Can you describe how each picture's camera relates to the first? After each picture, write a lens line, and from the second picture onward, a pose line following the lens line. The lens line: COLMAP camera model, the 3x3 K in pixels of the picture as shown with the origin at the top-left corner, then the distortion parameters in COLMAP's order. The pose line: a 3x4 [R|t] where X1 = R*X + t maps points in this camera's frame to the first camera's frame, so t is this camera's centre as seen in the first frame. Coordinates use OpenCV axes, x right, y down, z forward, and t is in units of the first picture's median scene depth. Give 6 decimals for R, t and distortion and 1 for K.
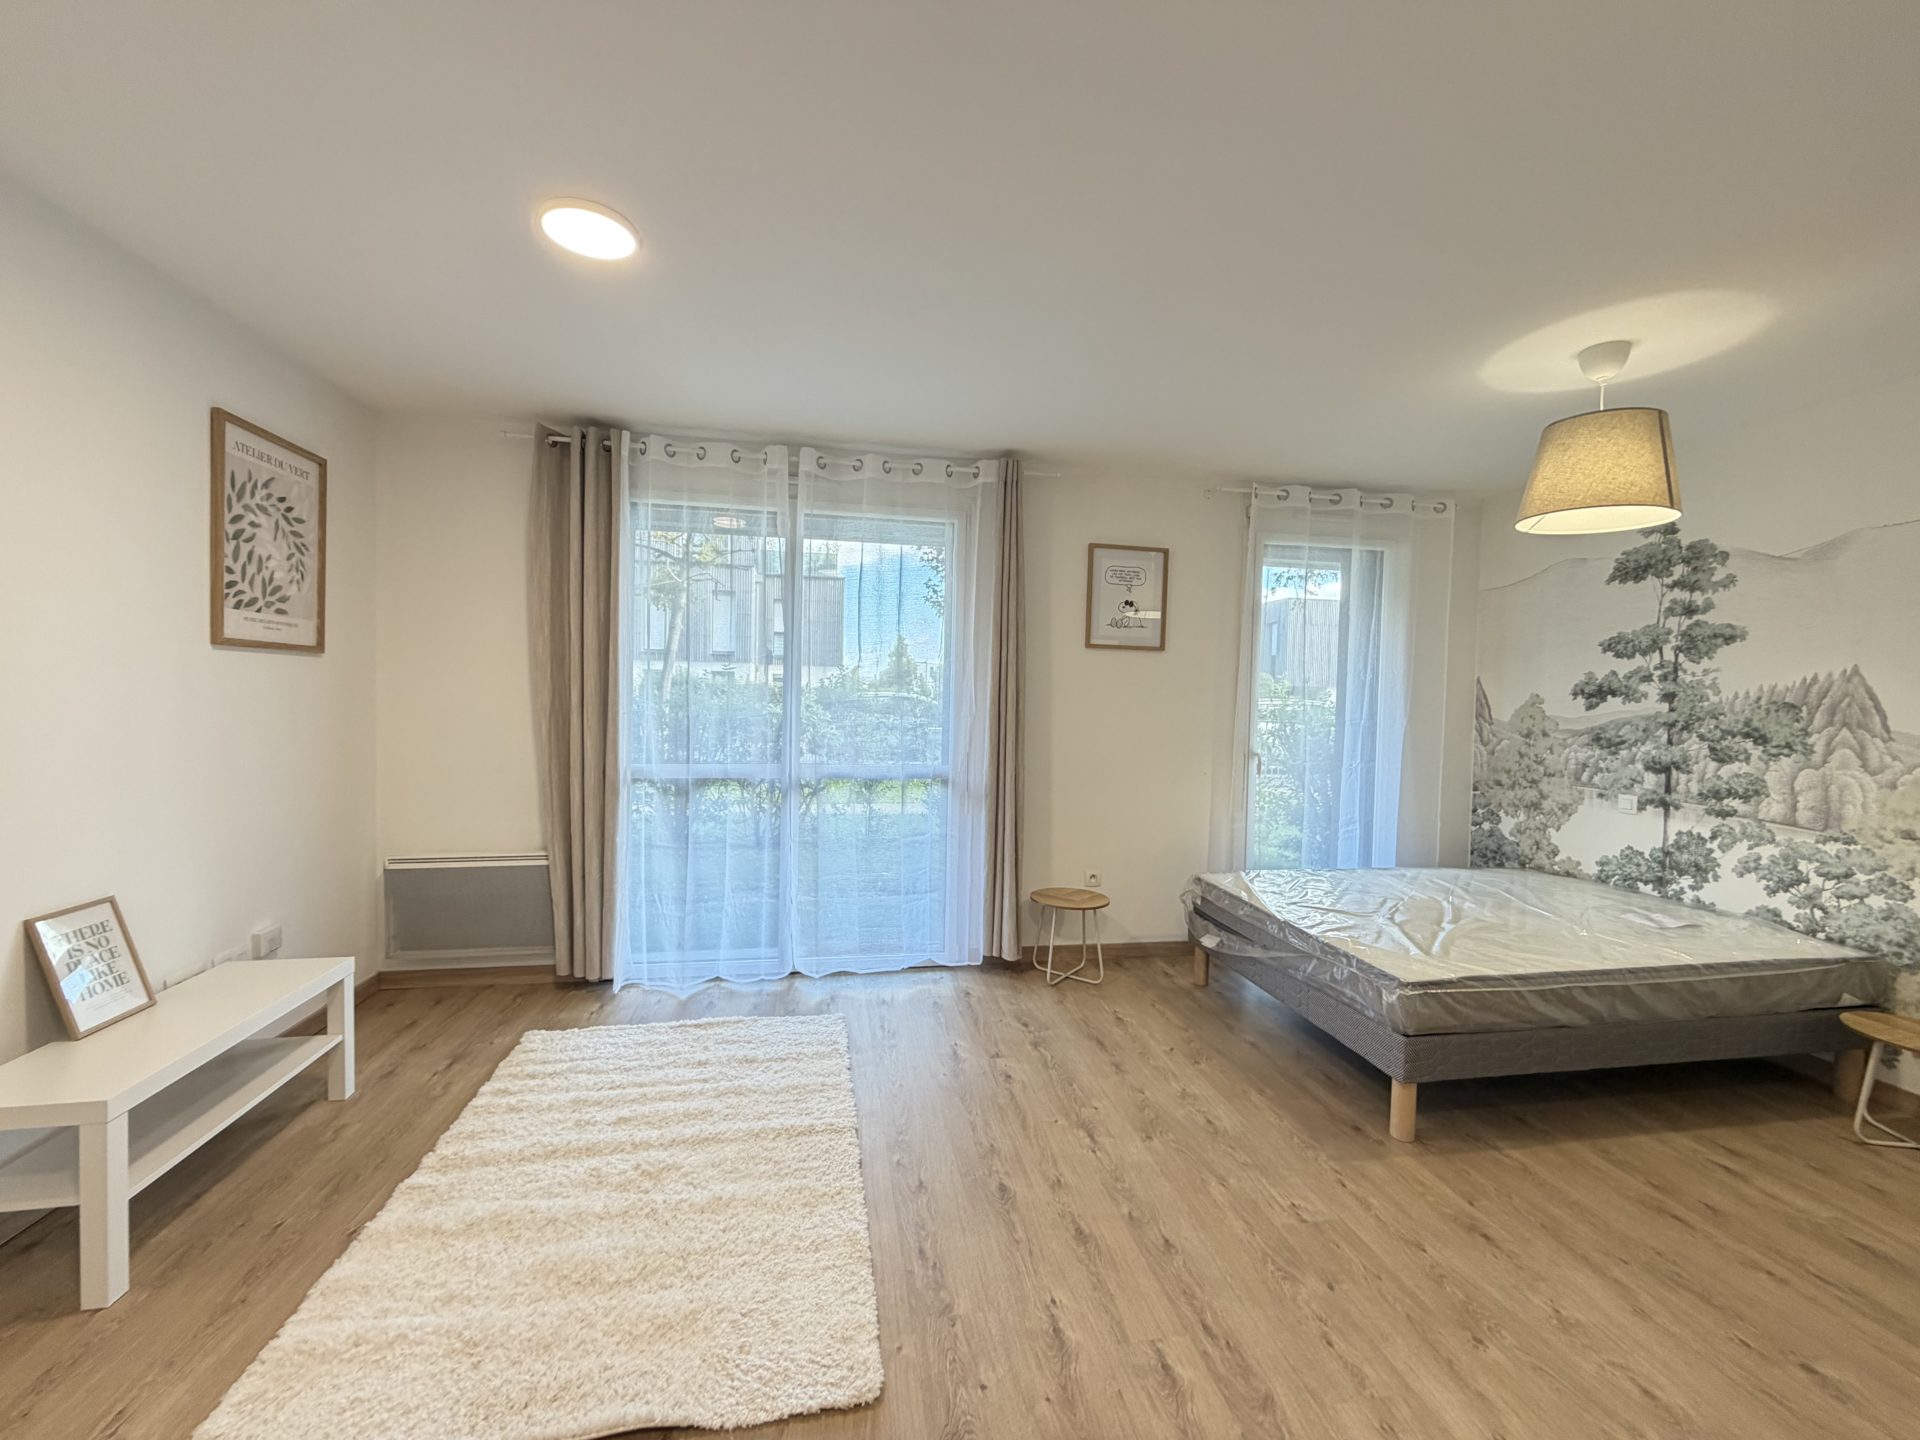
lens RADIAL K [[763.2, 0, 953.1], [0, 763.2, 721.2], [0, 0, 1]] dist [-0.001405, 0.000435]
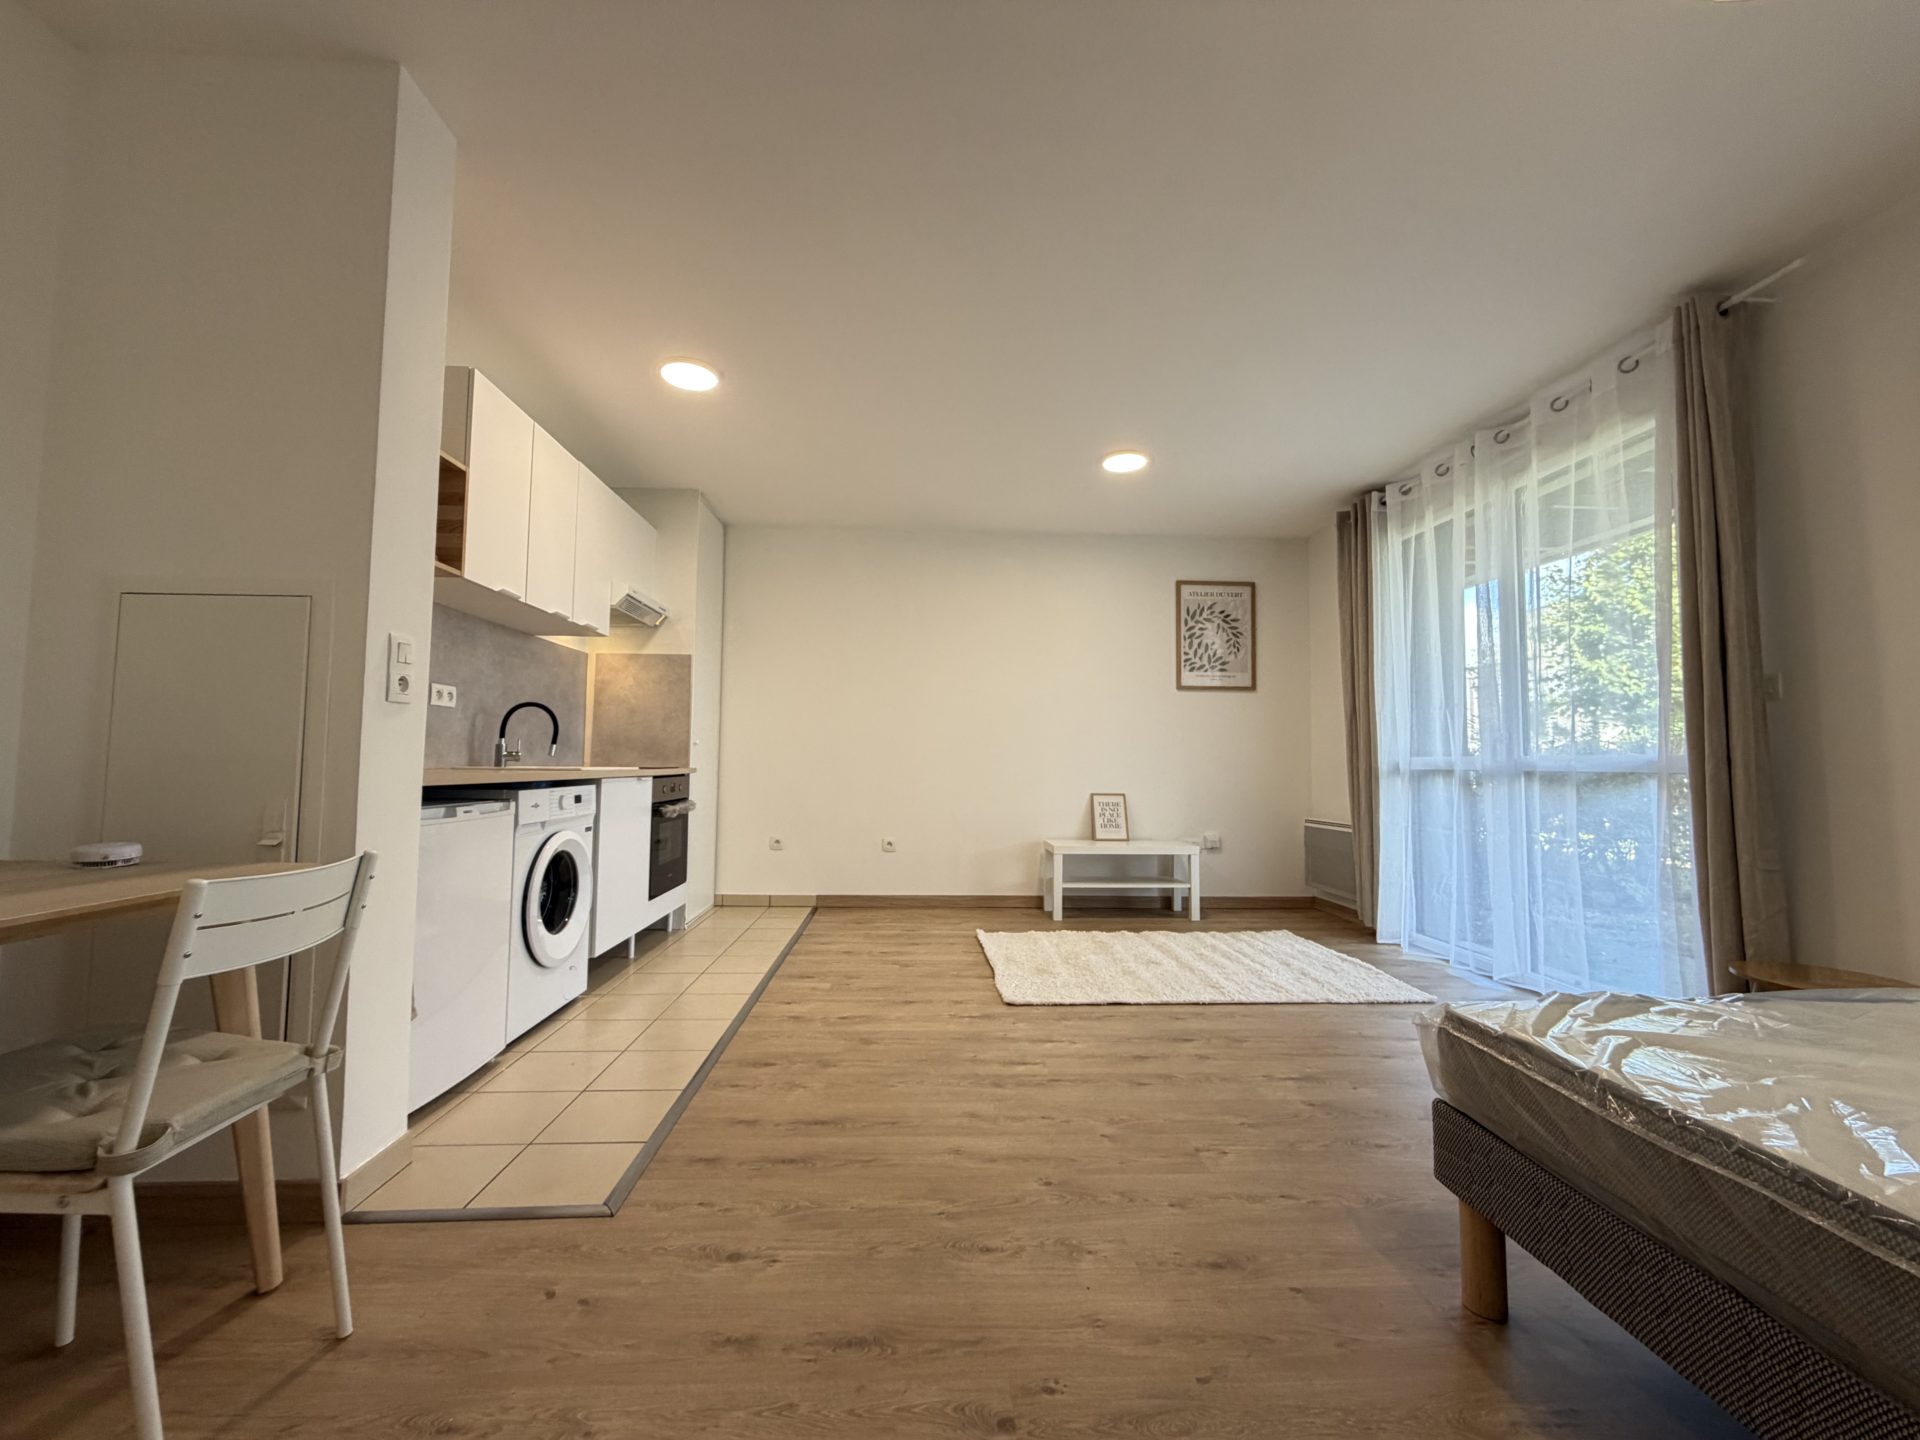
lens RADIAL K [[763.2, 0, 955.7], [0, 763.2, 719.6], [0, 0, 1]] dist [-0.001405, 0.000435]
pose [[-0.128961, -0.079490, -0.988459, 1.020969], [-0.044824, 0.996231, -0.074267, 0.143095], [0.990636, 0.034729, -0.132038, 0.559433]]
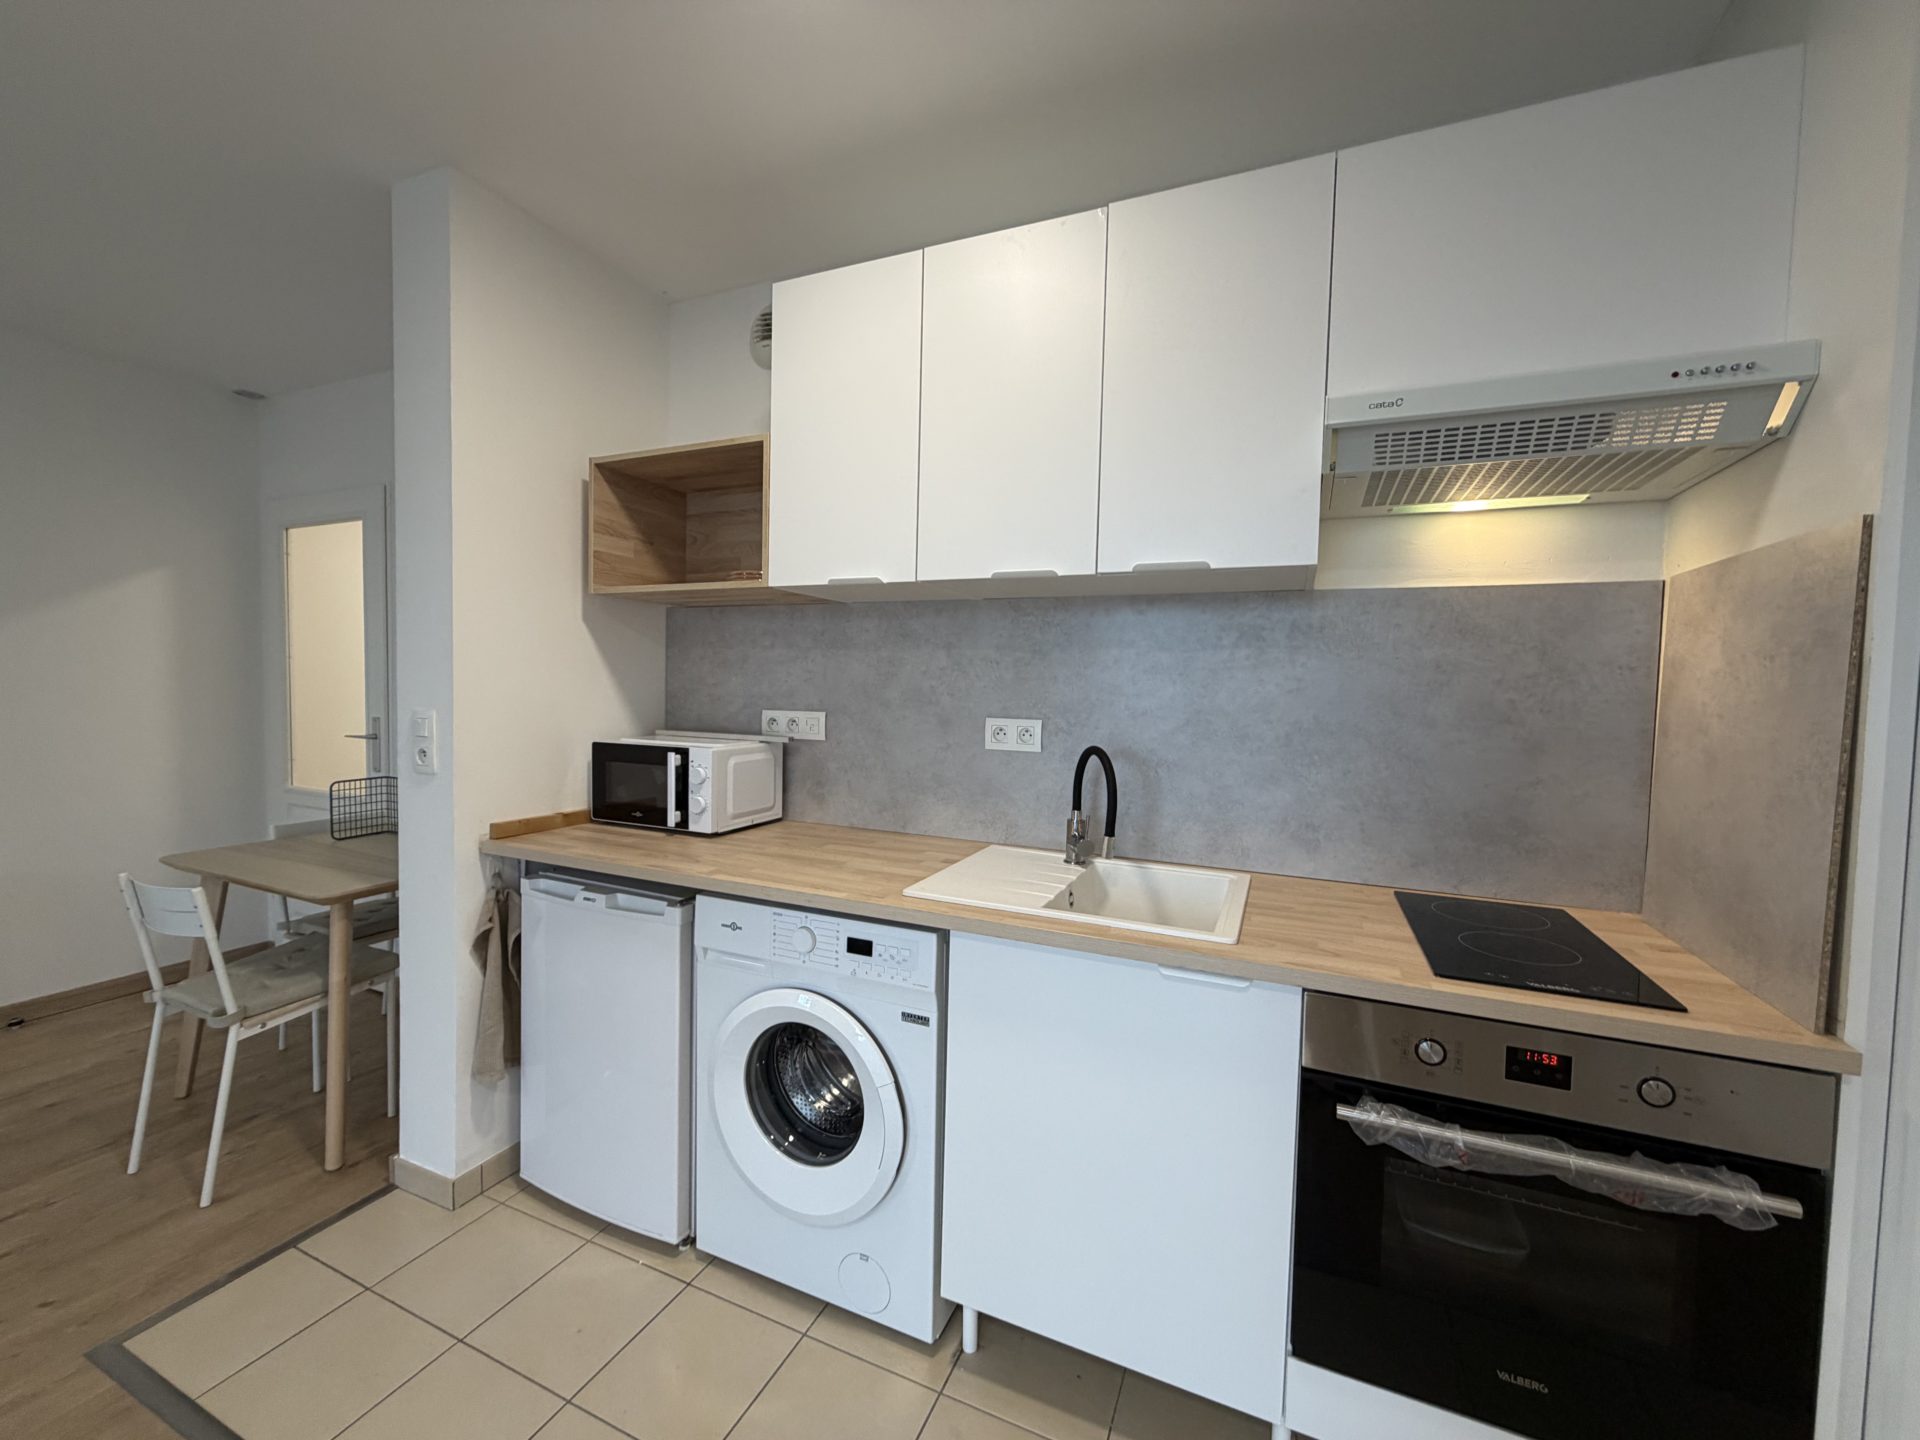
lens RADIAL K [[763.2, 0, 955.0], [0, 763.2, 718.6], [0, 0, 1]] dist [-0.001405, 0.000435]
pose [[-0.826410, -0.064054, 0.559413, -0.257726], [-0.022026, 0.996425, 0.081555, -0.005391], [-0.562638, 0.055077, -0.824867, 0.322950]]
